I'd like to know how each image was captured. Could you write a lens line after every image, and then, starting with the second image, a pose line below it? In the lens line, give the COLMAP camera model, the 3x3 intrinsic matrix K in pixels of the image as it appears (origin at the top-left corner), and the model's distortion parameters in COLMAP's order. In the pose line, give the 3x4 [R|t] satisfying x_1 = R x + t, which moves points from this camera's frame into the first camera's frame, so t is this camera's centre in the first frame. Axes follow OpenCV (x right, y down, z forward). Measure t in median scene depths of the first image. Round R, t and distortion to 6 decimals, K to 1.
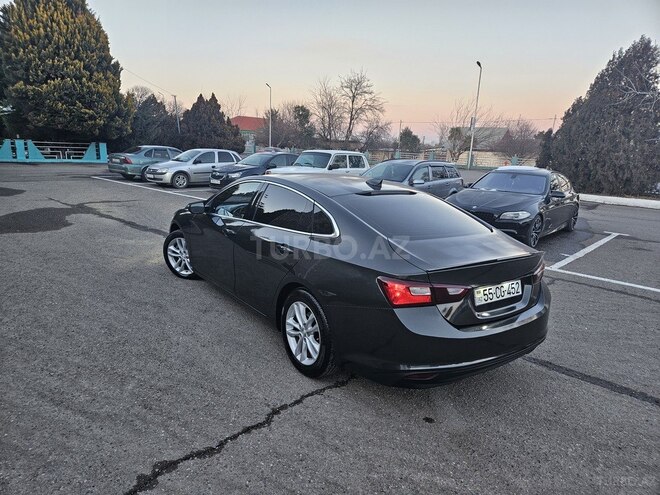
lens RADIAL K [[440.3, 0, 329.4], [0, 440.3, 254.8], [0, 0, 1]] dist [0.073748, -0.057793]
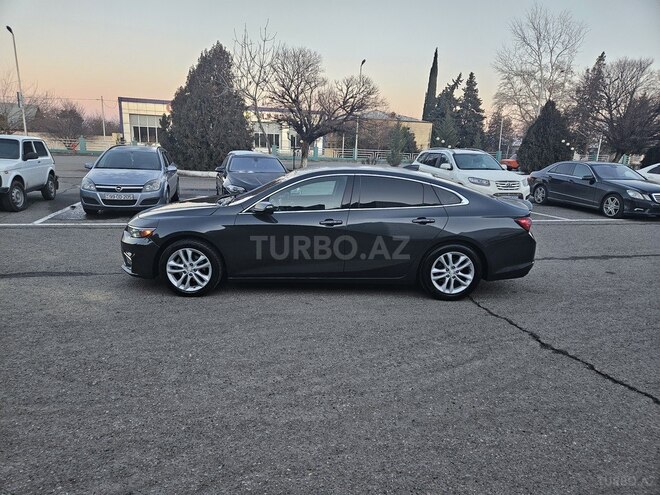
lens RADIAL K [[440.6, 0, 325.6], [0, 440.6, 245.5], [0, 0, 1]] dist [0.081288, -0.069788]
pose [[0.546680, -0.209004, 0.810838, -0.409738], [0.188233, 0.974238, 0.124212, -0.048662], [-0.815910, 0.084723, 0.571937, 0.136188]]
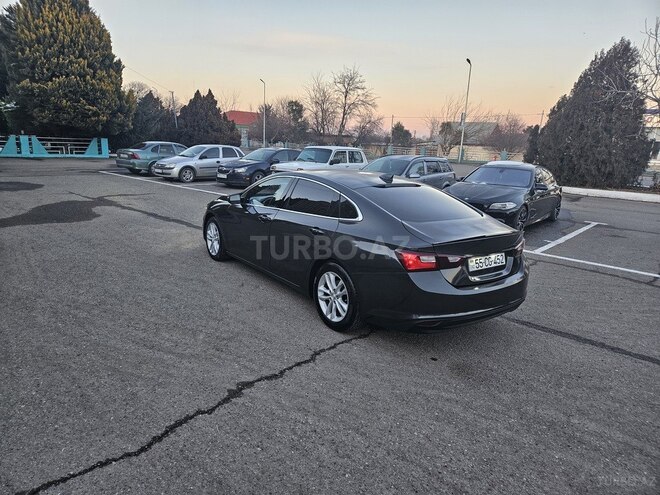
lens RADIAL K [[440.6, 0, 325.6], [0, 440.6, 245.5], [0, 0, 1]] dist [0.081288, -0.069788]
pose [[0.999929, -0.003758, 0.011324, -0.026452], [0.003832, 0.999971, -0.006537, 0.010850], [-0.011299, 0.006580, 0.999915, -0.073302]]
